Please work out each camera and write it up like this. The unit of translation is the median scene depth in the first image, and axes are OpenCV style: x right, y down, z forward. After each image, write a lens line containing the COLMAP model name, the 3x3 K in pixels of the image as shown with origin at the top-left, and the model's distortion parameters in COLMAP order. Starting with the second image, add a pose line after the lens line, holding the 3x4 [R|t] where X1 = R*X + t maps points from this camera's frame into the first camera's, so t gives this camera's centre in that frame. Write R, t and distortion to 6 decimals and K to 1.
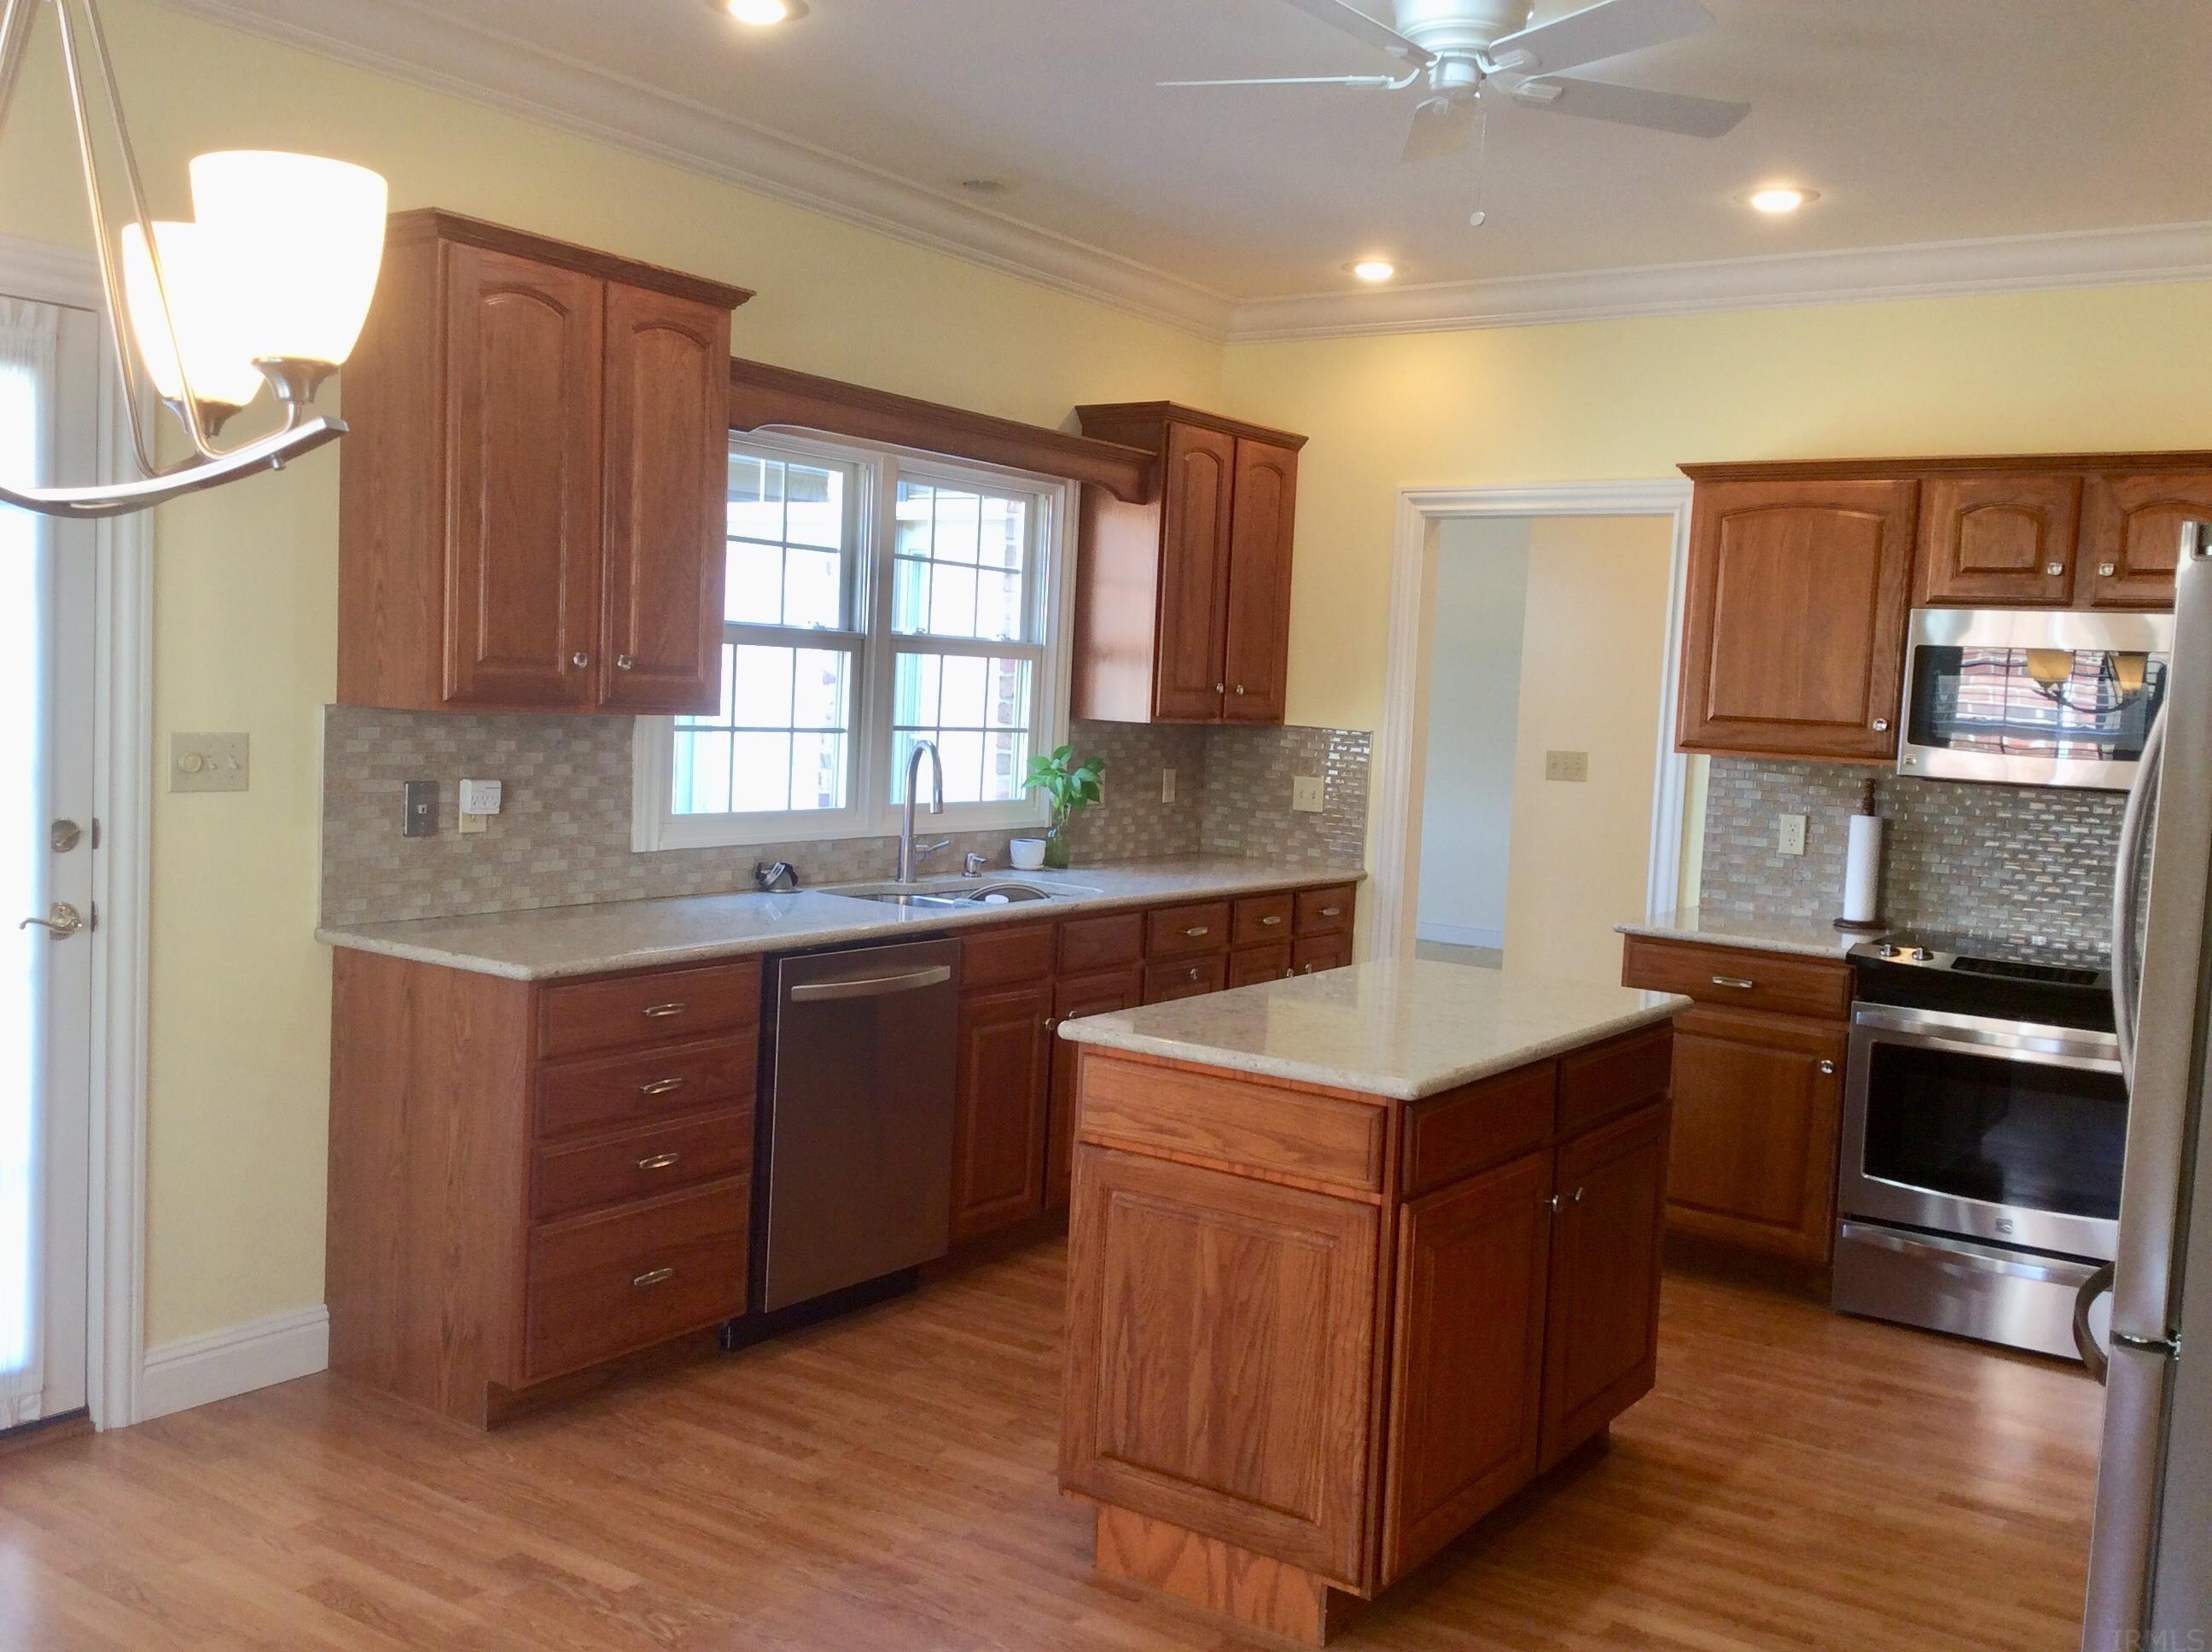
lens RADIAL K [[2020.7, 0, 1114.6], [0, 2020.7, 825.6], [0, 0, 1]] dist [0.078568, 0.000000]
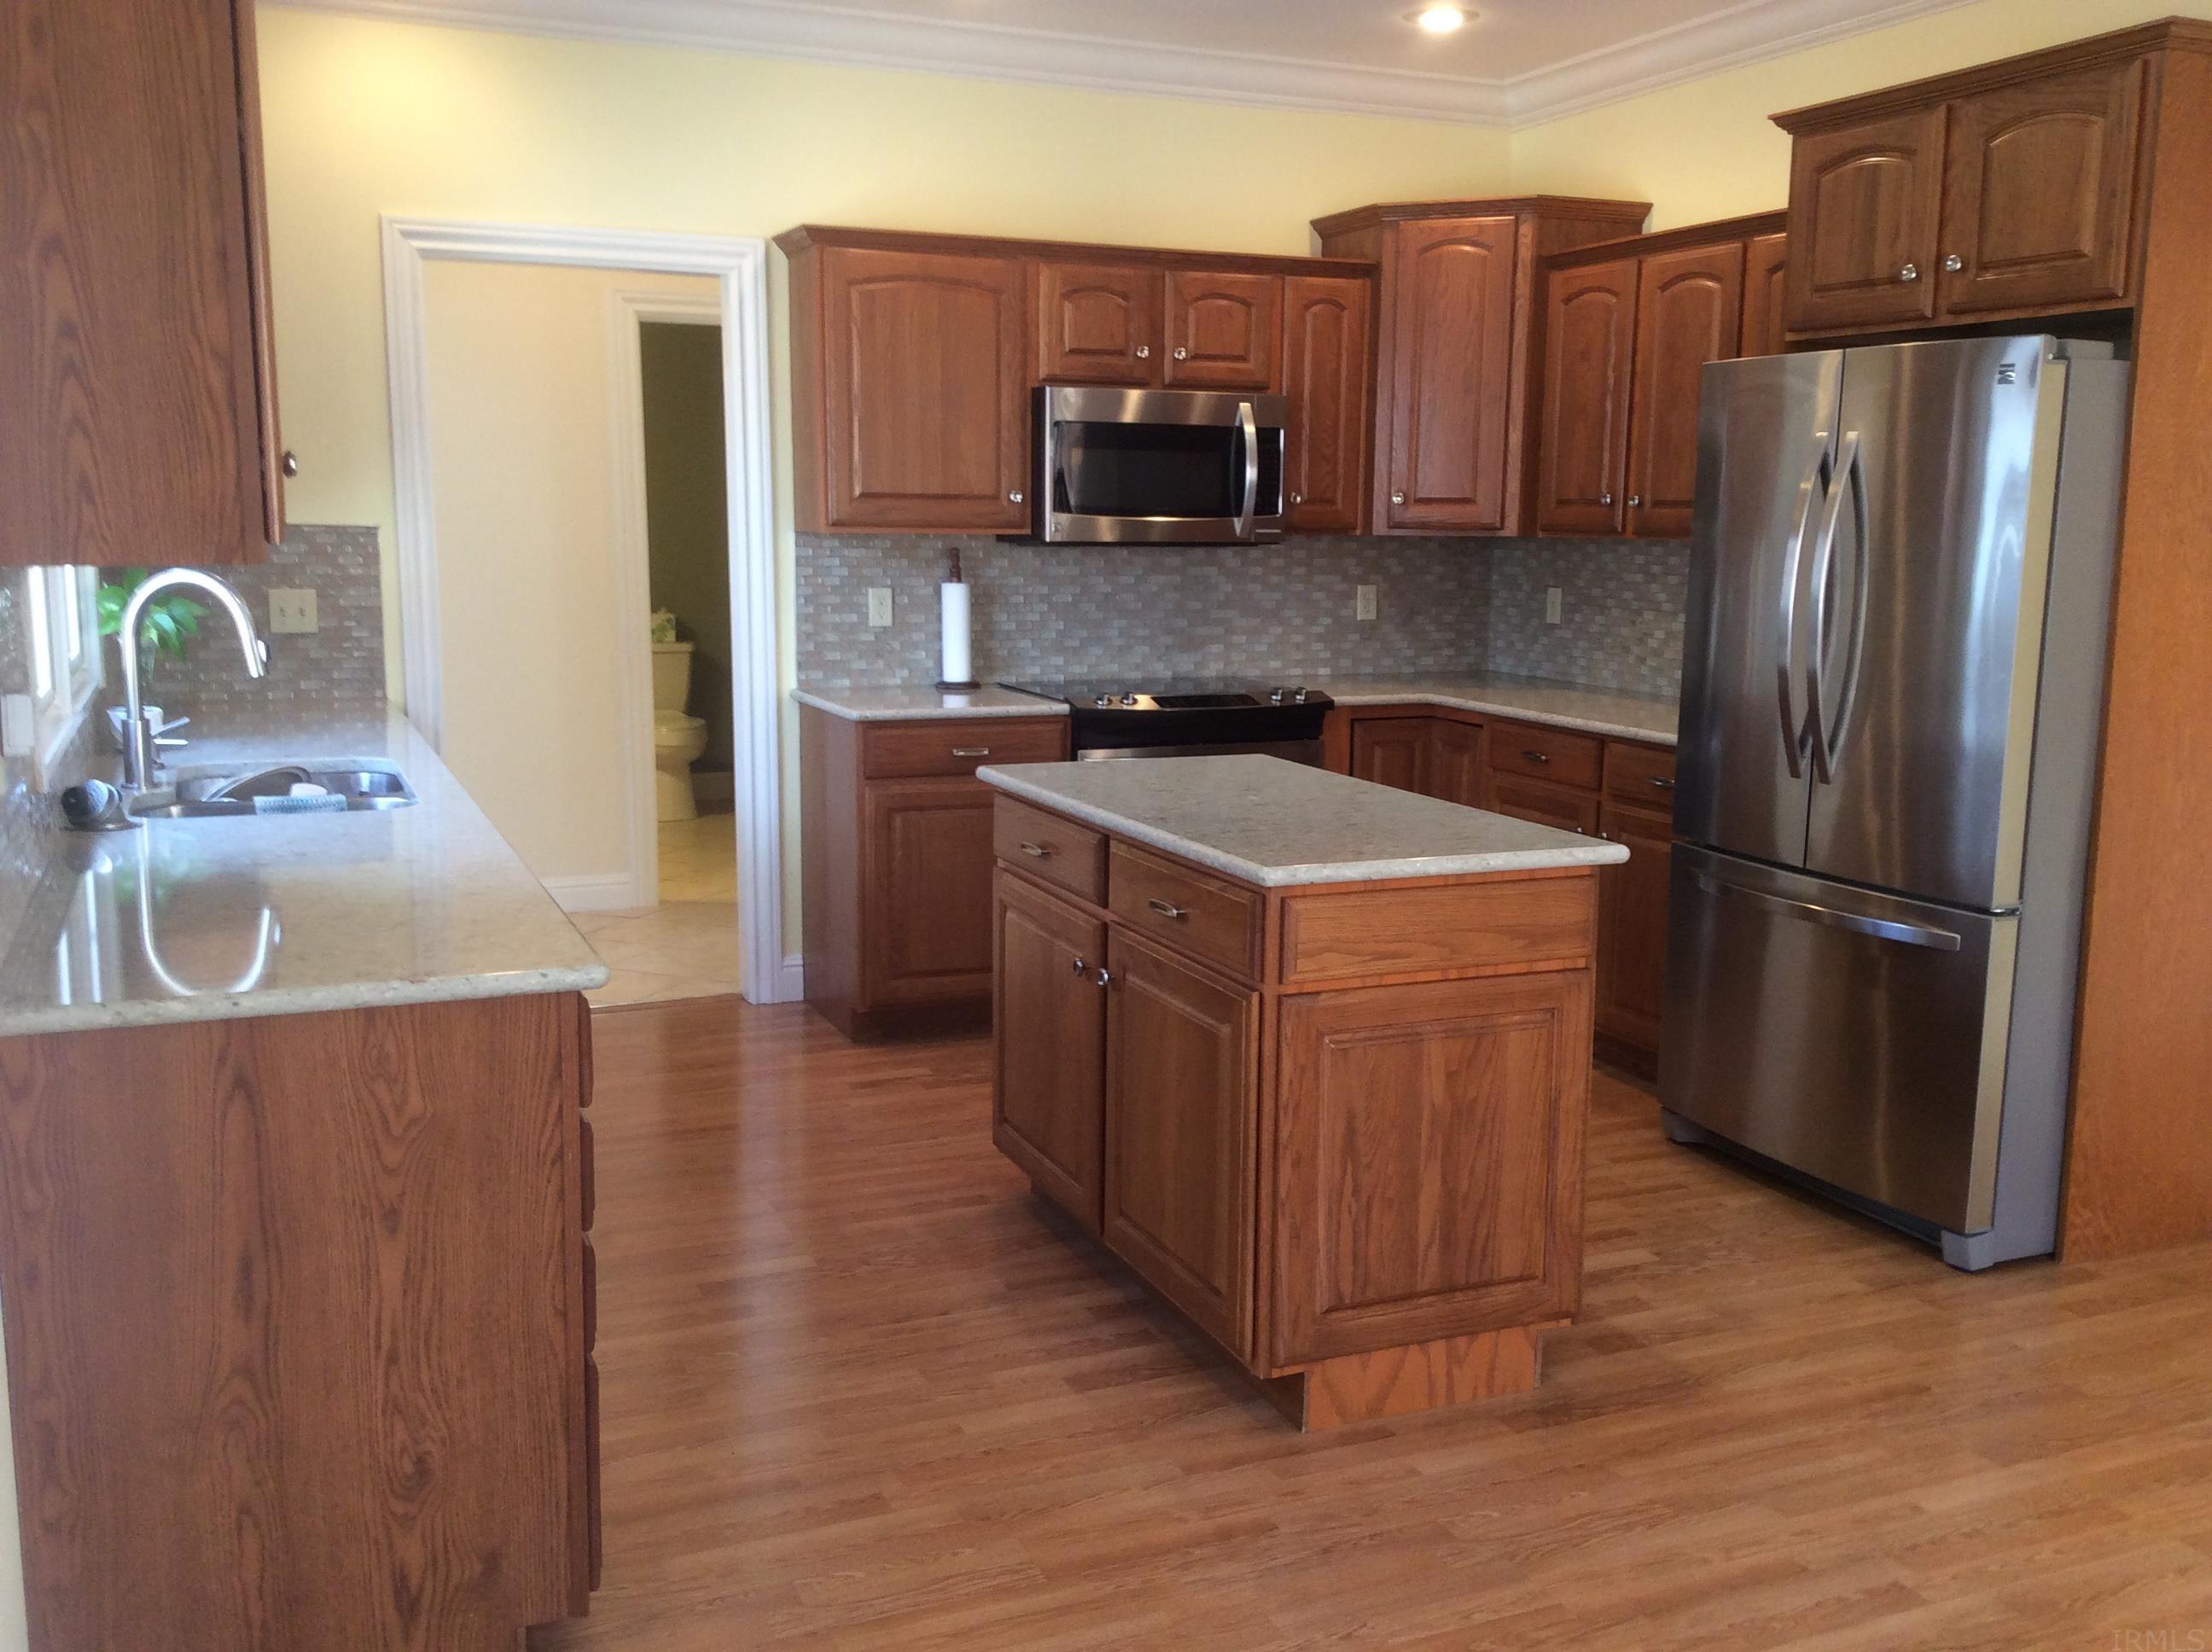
lens RADIAL K [[2020.7, 0, 1115.2], [0, 2020.7, 828.9], [0, 0, 1]] dist [0.078568, 0.000000]
pose [[0.526311, -0.176616, 0.831747, -0.769325], [0.077465, 0.984082, 0.159945, -0.064446], [-0.846756, -0.019750, 0.531615, 0.571587]]
